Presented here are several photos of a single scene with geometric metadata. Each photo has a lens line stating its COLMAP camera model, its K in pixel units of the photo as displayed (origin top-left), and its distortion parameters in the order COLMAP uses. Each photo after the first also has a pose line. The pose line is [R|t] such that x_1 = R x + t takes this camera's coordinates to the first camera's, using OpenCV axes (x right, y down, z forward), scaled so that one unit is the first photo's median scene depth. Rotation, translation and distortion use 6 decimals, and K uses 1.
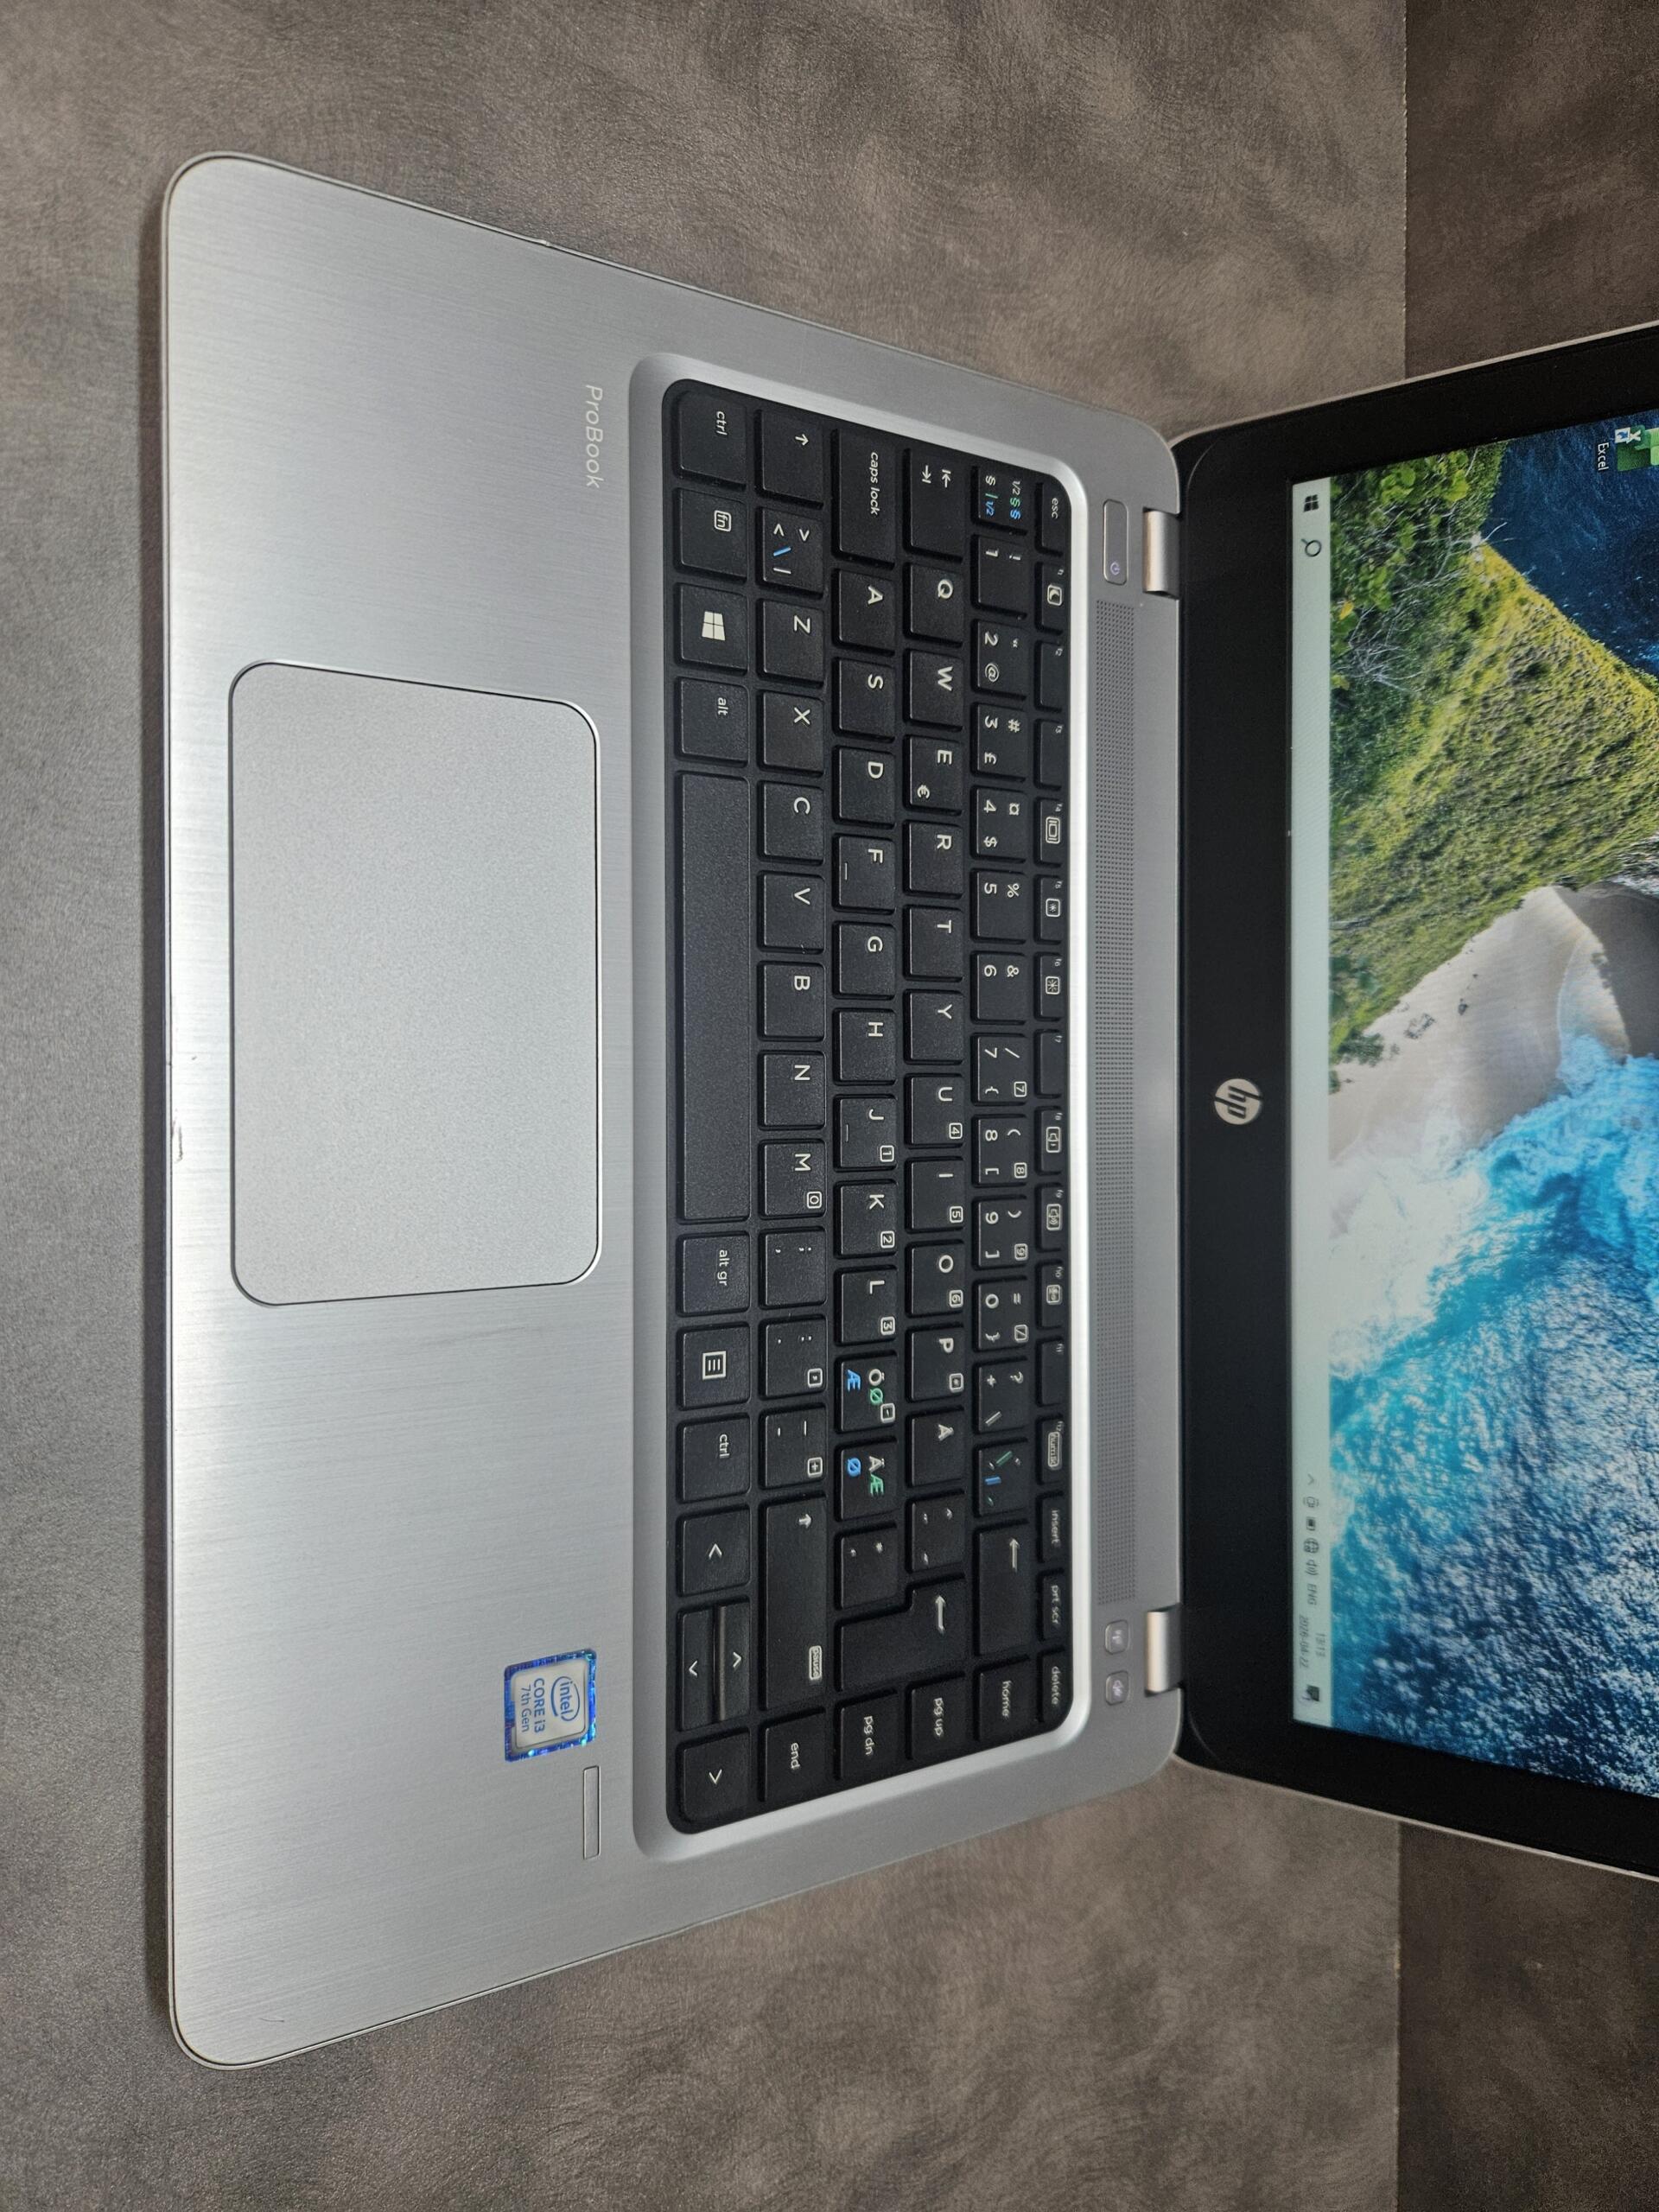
lens RADIAL K [[1573.6, 0, 796.8], [0, 1573.6, 1093.4], [0, 0, 1]] dist [0.032310, -0.044622]
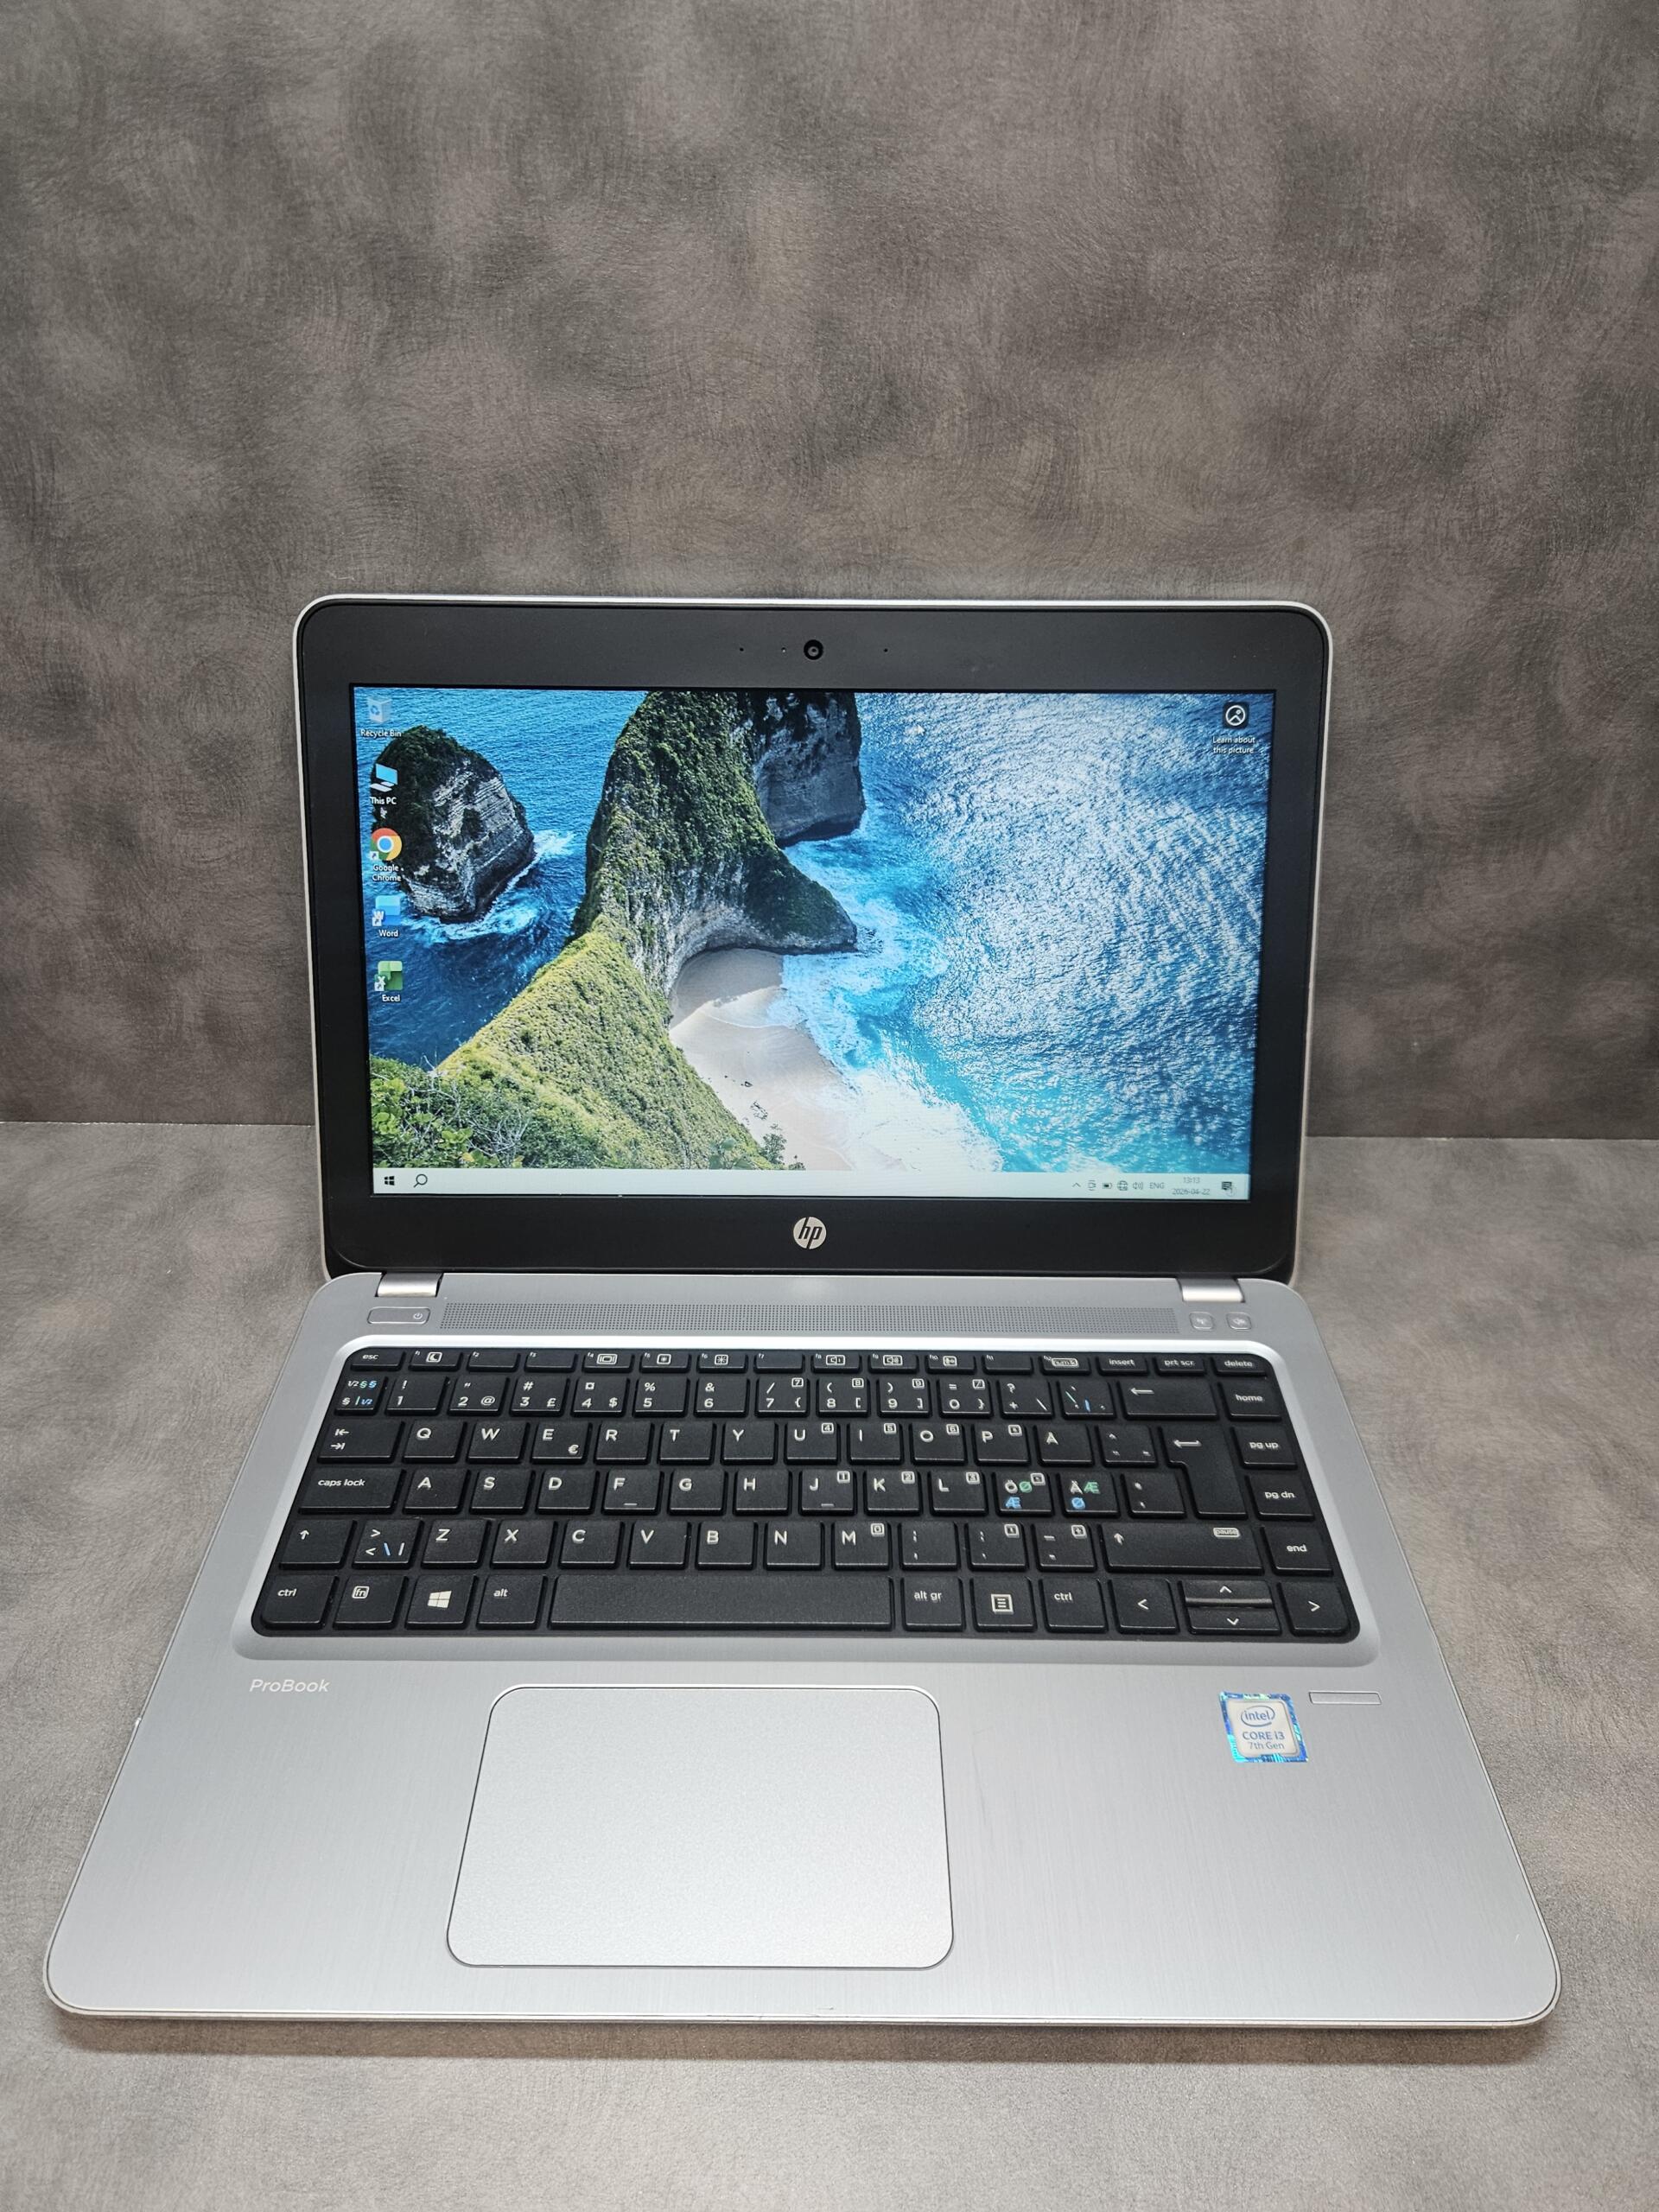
lens RADIAL K [[1573.6, 0, 828.9], [0, 1573.6, 1070.6], [0, 0, 1]] dist [0.032310, -0.044622]
pose [[0.007503, -0.910476, 0.413493, -0.176609], [0.999971, 0.007508, -0.001613, 0.024913], [-0.001636, 0.413493, 0.910506, -0.349784]]
